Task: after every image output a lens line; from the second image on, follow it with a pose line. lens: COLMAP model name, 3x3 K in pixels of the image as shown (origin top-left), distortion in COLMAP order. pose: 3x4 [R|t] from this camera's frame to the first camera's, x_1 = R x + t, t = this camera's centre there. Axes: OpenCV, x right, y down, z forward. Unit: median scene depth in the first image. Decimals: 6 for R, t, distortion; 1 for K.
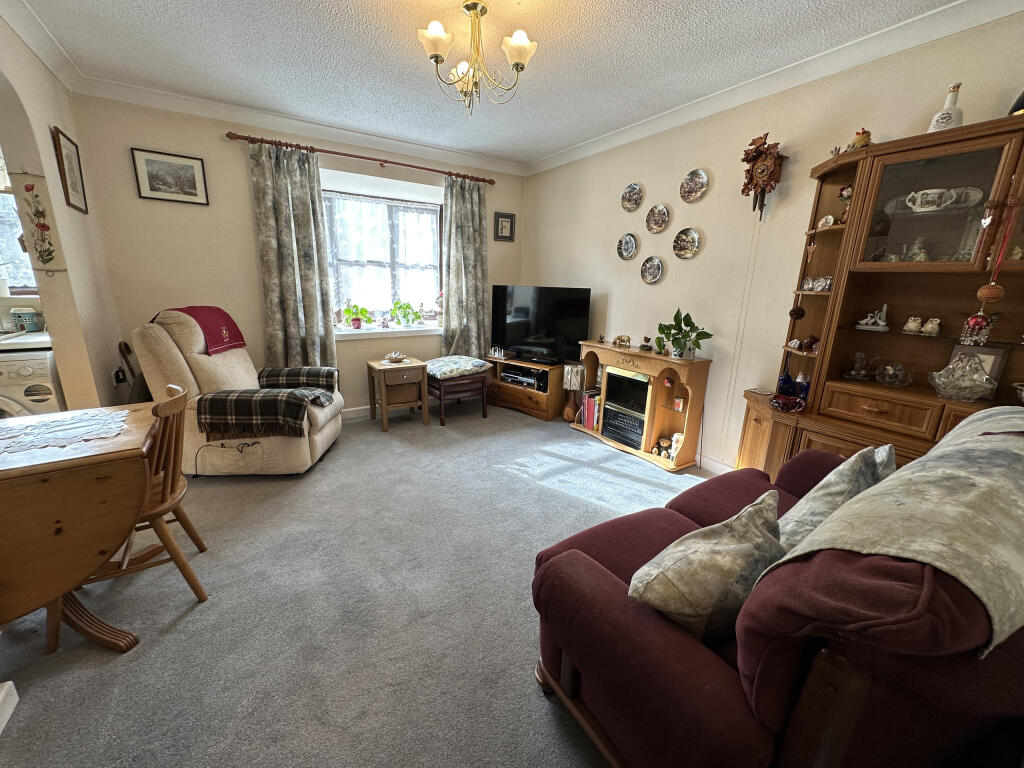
lens RADIAL K [[404.4, 0, 512.0], [0, 404.4, 384.0], [0, 0, 1]] dist [0.000219, -0.000020]
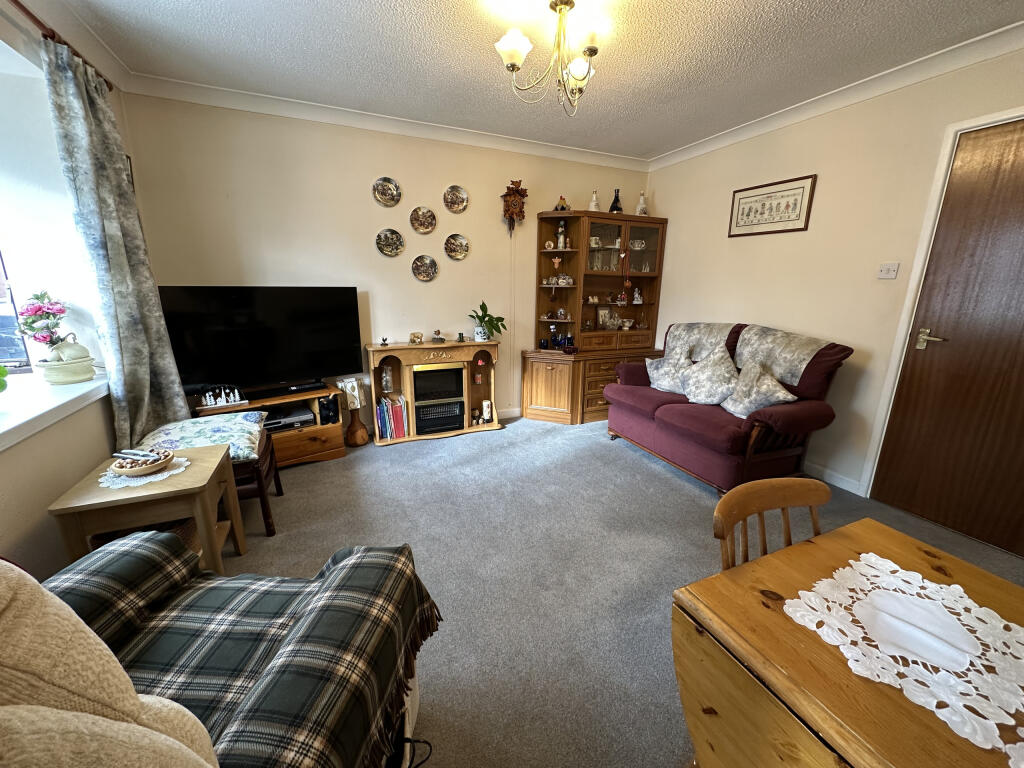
lens RADIAL K [[404.4, 0, 512.0], [0, 404.4, 384.0], [0, 0, 1]] dist [0.000219, -0.000020]
pose [[0.164540, -0.259077, 0.951738, -0.713933], [0.234879, 0.947425, 0.217297, -0.169663], [-0.957997, 0.187789, 0.216741, 0.606066]]
